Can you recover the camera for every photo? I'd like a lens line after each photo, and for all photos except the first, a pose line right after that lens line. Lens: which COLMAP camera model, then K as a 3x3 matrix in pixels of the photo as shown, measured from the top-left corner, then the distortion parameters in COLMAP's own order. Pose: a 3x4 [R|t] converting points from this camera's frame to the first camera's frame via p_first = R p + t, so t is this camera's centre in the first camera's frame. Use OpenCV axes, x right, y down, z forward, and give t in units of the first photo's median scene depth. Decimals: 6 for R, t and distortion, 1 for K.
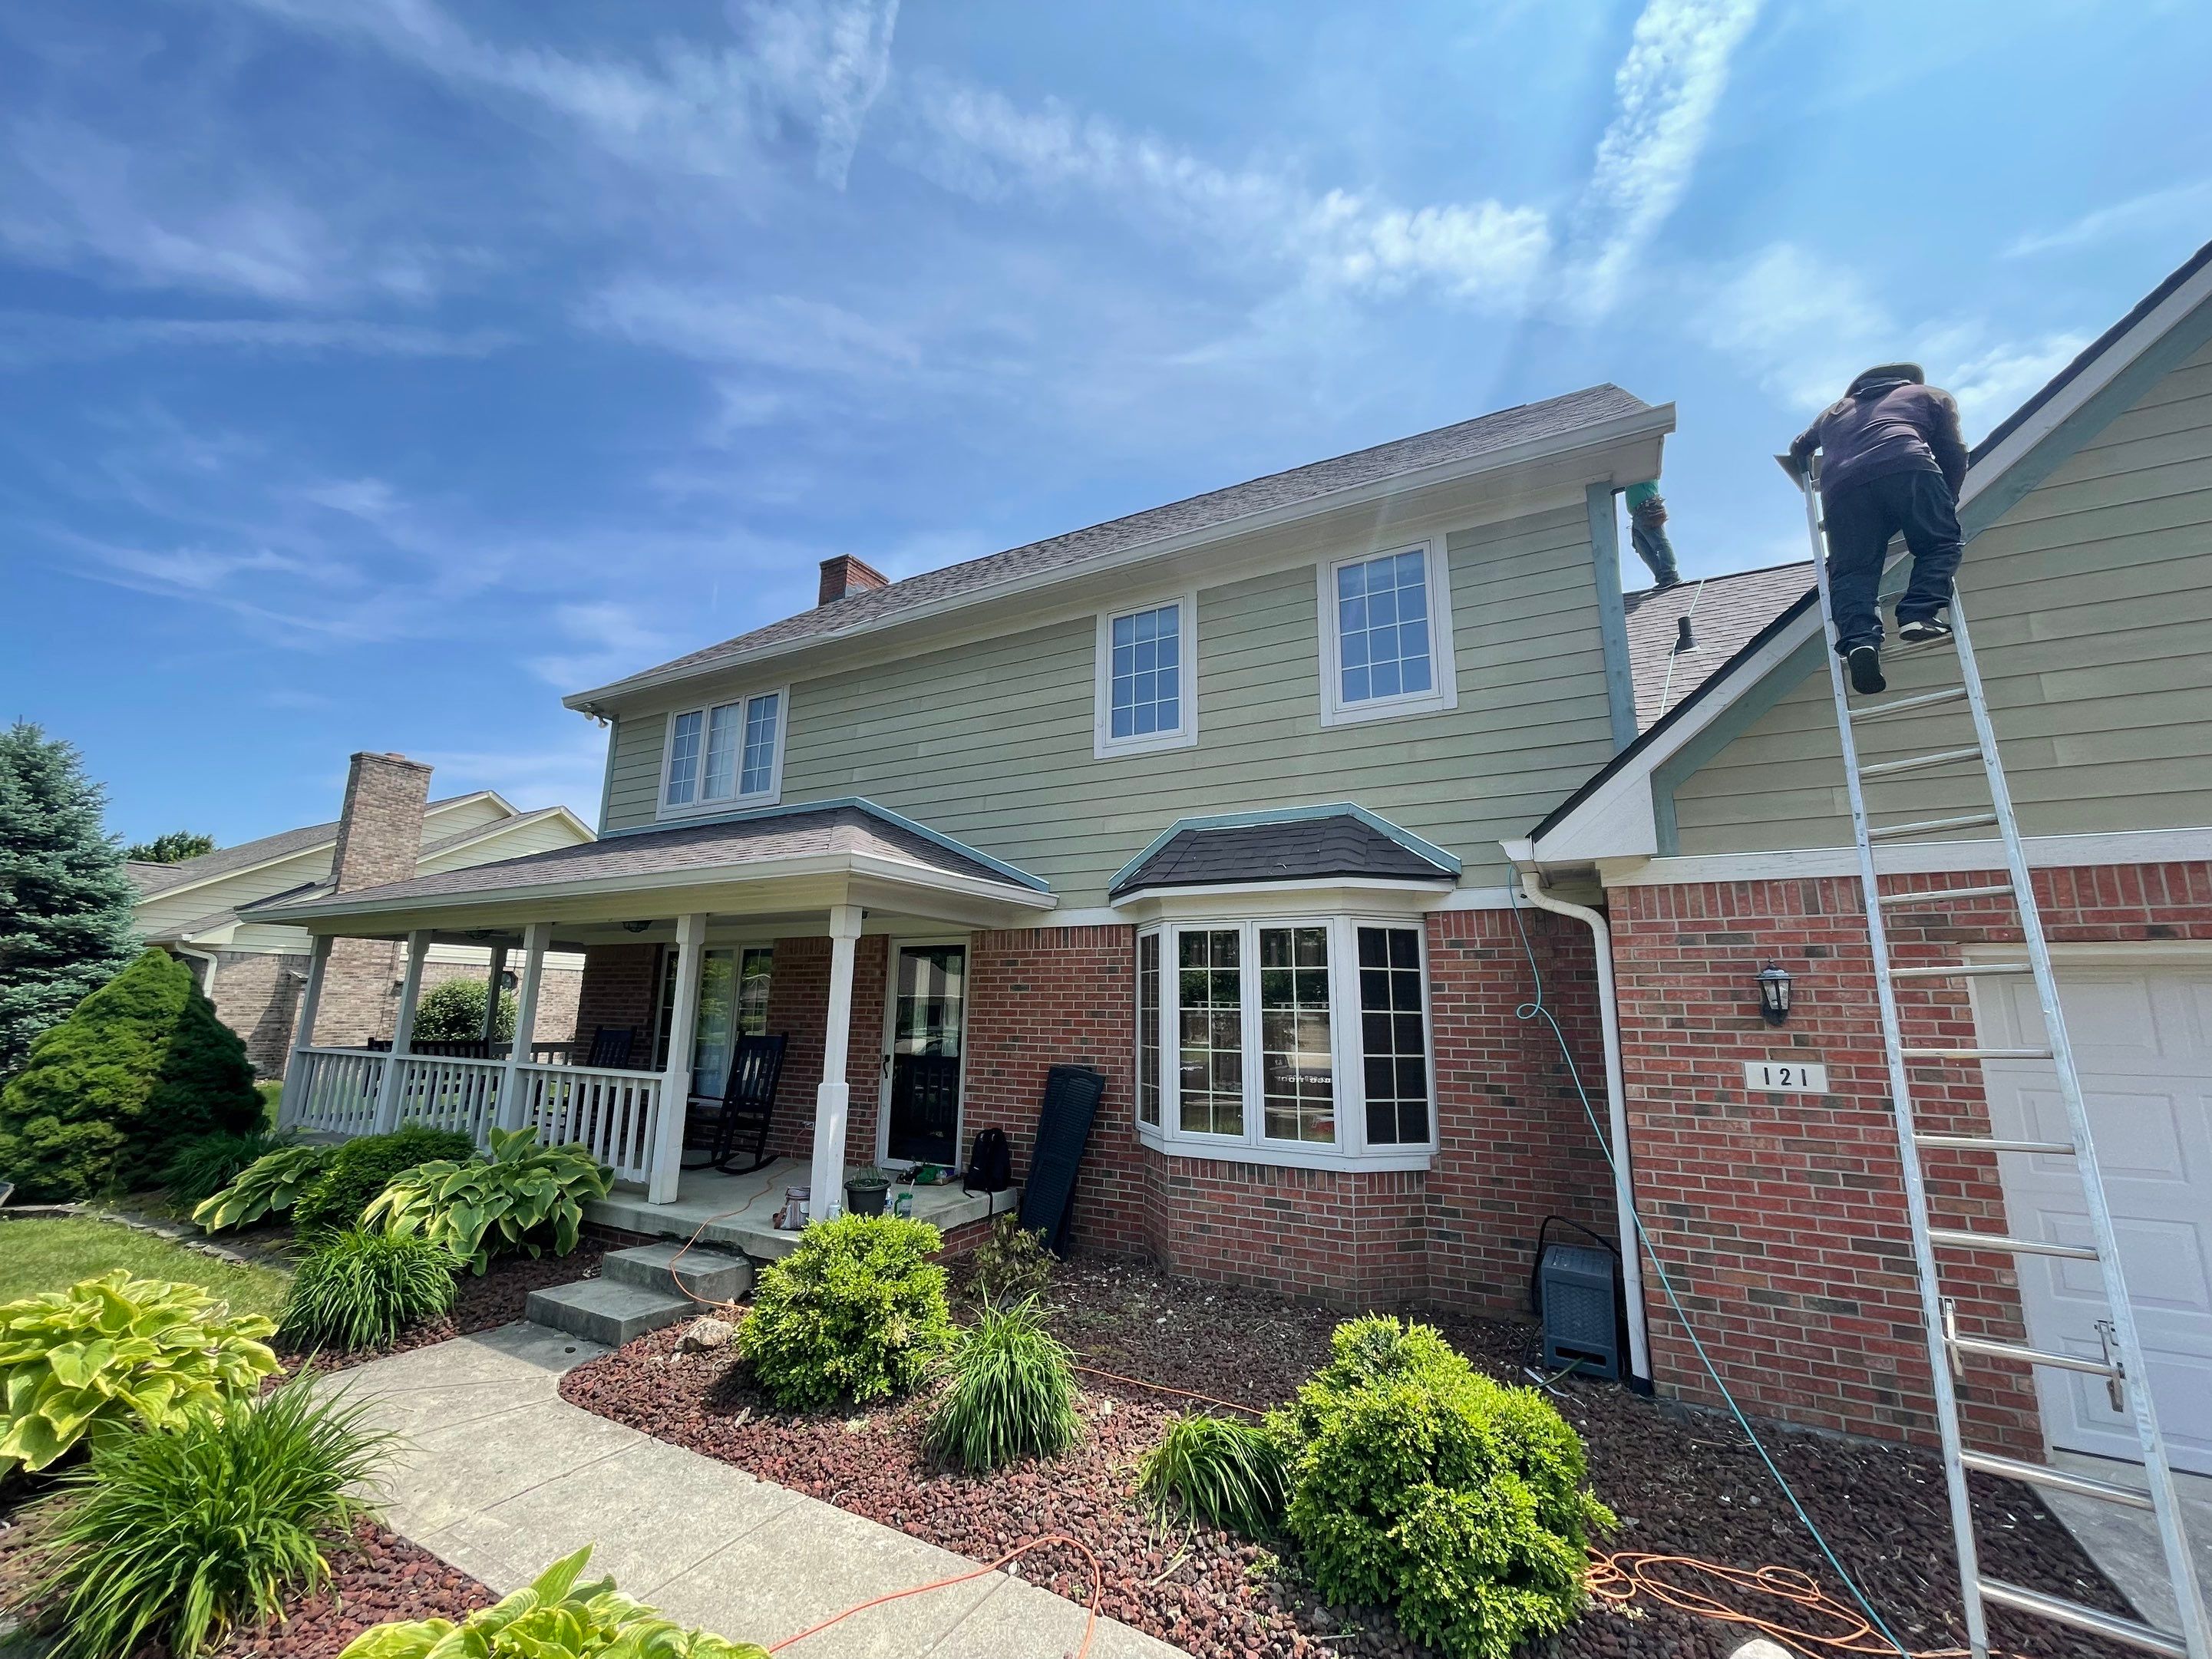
lens RADIAL K [[903.5, 0, 1099.5], [0, 903.5, 822.8], [0, 0, 1]] dist [0.002265, -0.000249]
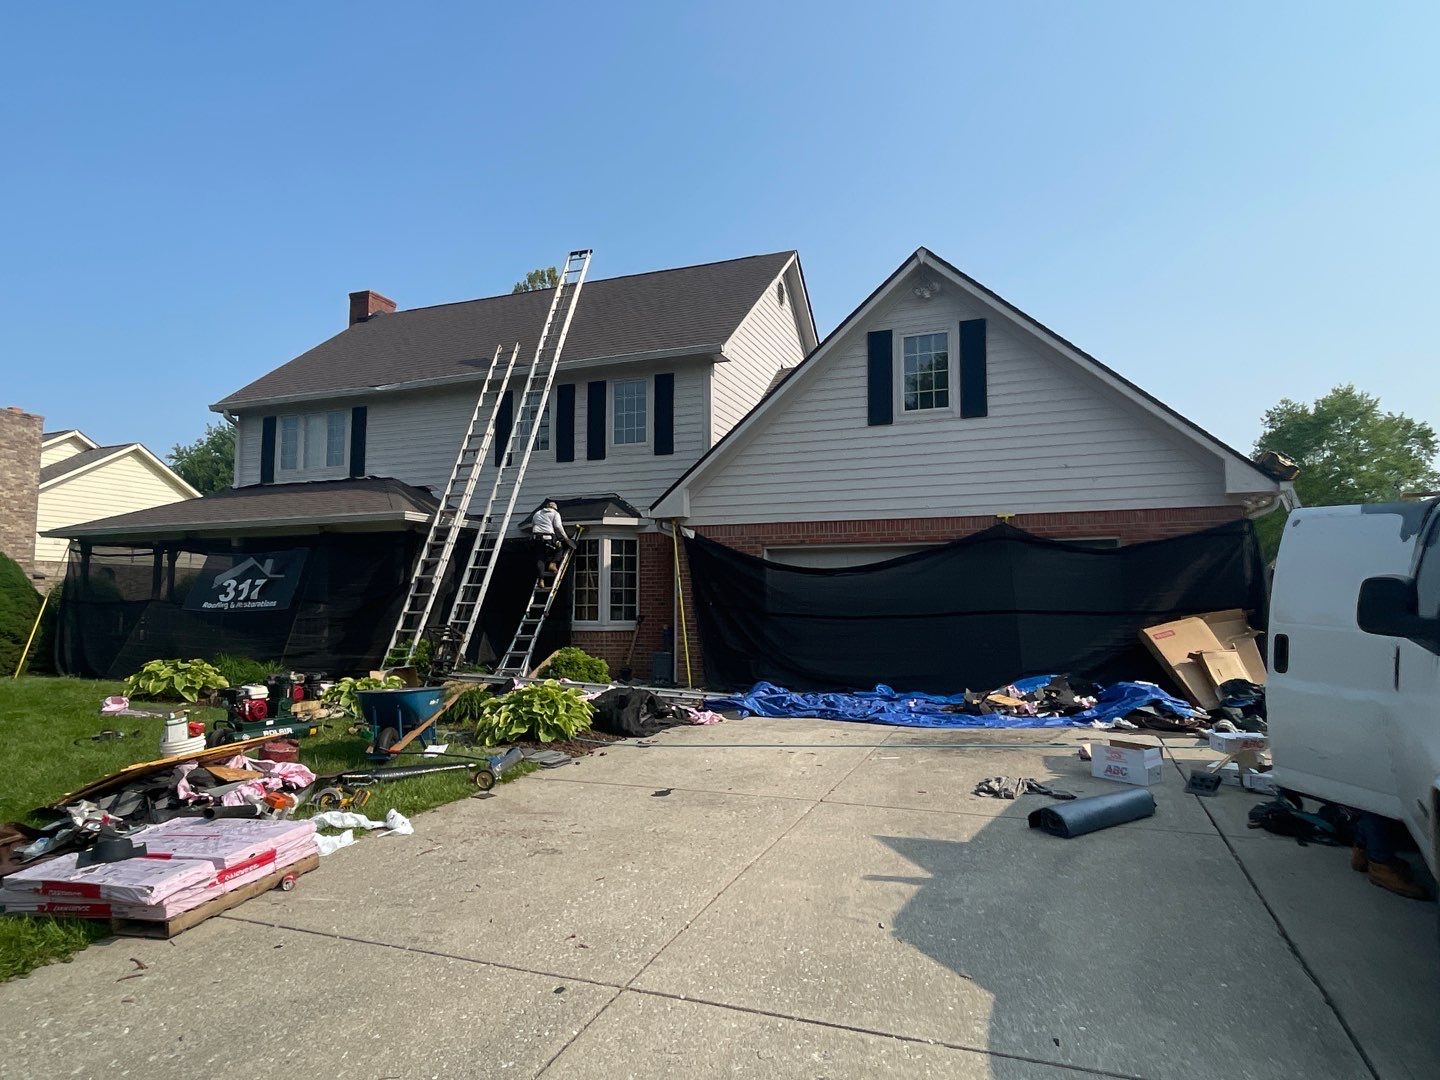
lens RADIAL K [[896.7, 0, 718.5], [0, 896.7, 557.6], [0, 0, 1]] dist [0.004887, -0.010742]
pose [[0.991926, -0.008694, 0.126519, 0.266004], [-0.010330, 0.988793, 0.148935, -0.210622], [-0.126396, -0.149040, 0.980720, -1.506950]]
